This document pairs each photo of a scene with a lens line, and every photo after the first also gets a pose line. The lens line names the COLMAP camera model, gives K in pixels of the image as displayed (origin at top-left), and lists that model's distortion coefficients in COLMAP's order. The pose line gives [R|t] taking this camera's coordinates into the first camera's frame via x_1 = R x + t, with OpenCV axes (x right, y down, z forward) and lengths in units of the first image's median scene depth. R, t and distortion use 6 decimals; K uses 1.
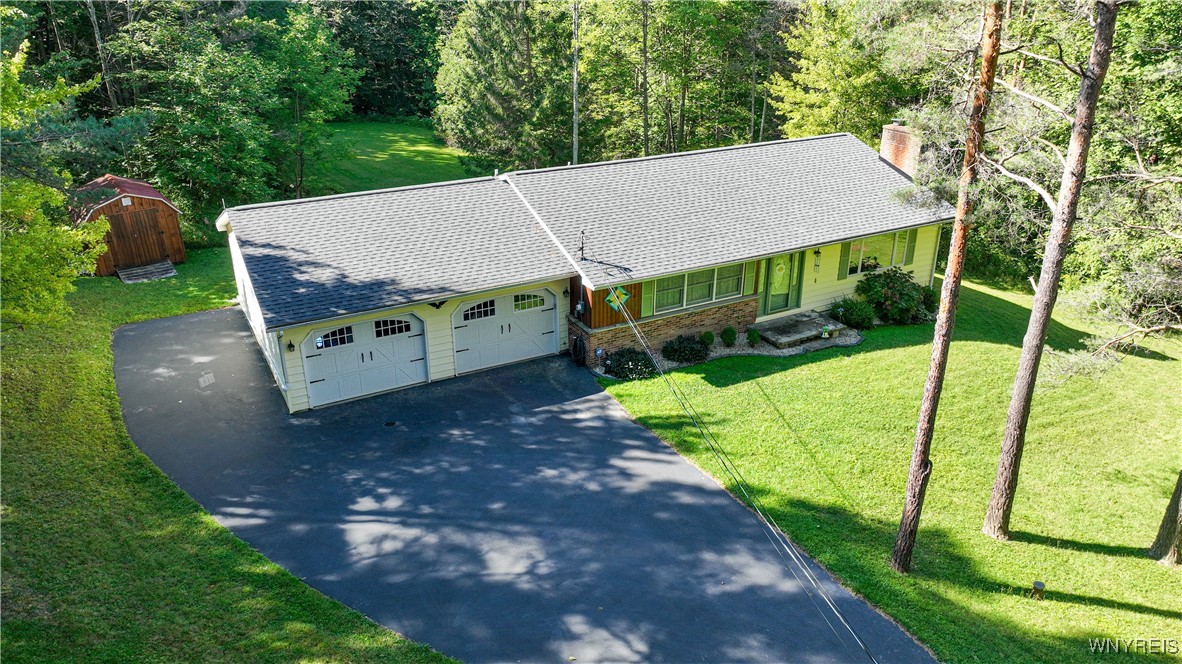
lens RADIAL K [[835.9, 0, 596.4], [0, 835.9, 332.9], [0, 0, 1]] dist [0.006284, 0.001906]
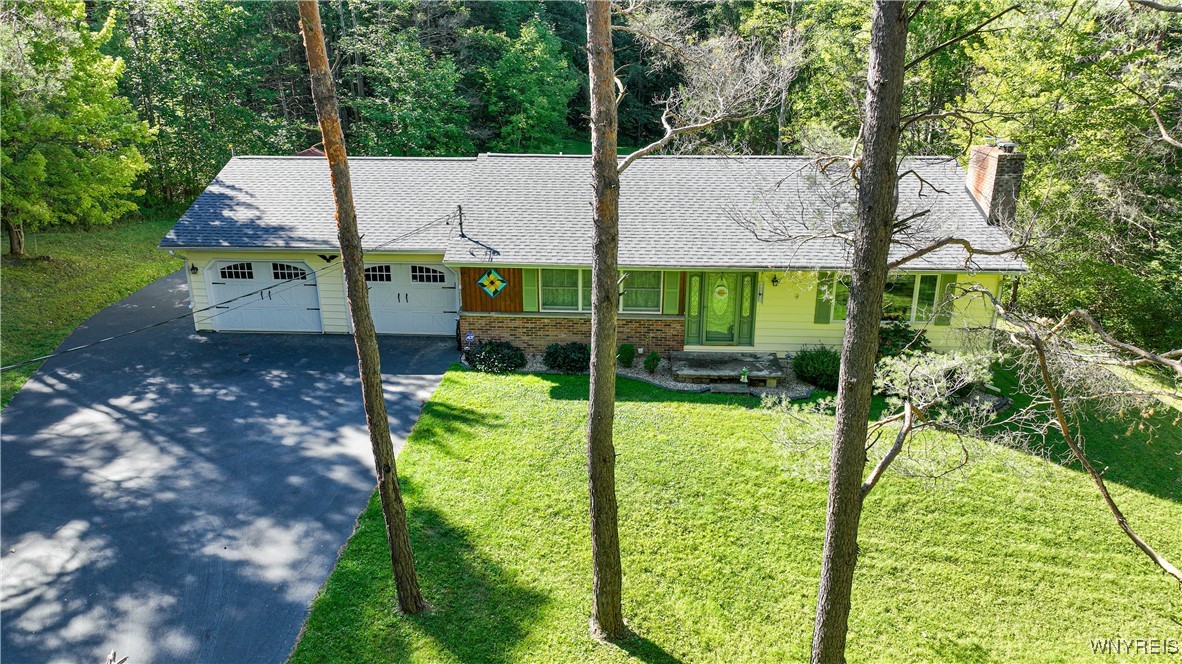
lens RADIAL K [[835.9, 0, 585.6], [0, 835.9, 341.1], [0, 0, 1]] dist [0.006284, 0.001906]
pose [[0.850592, 0.184818, -0.492276, 0.595645], [-0.211713, 0.977331, 0.001110, -0.001849], [0.481321, 0.103277, 0.870439, 0.249314]]
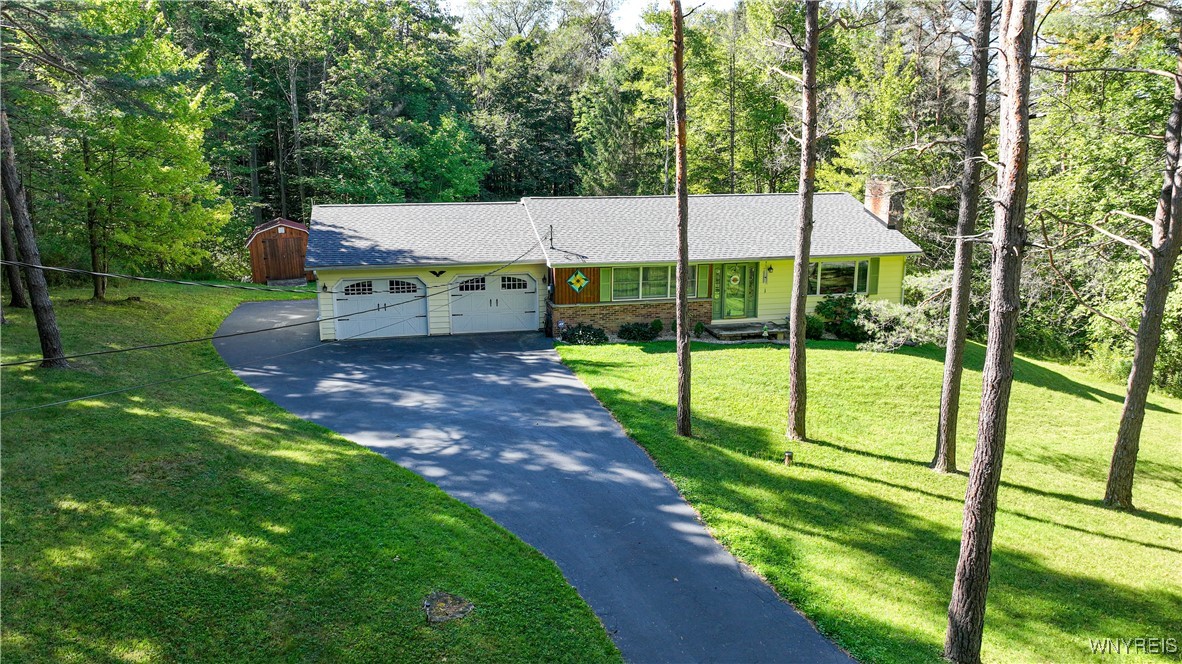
lens RADIAL K [[835.9, 0, 584.4], [0, 835.9, 322.5], [0, 0, 1]] dist [0.006284, 0.001906]
pose [[0.964172, 0.057277, -0.259020, 0.369704], [-0.106412, 0.977919, -0.179862, 0.247696], [0.242999, 0.200981, 0.948977, -0.180139]]
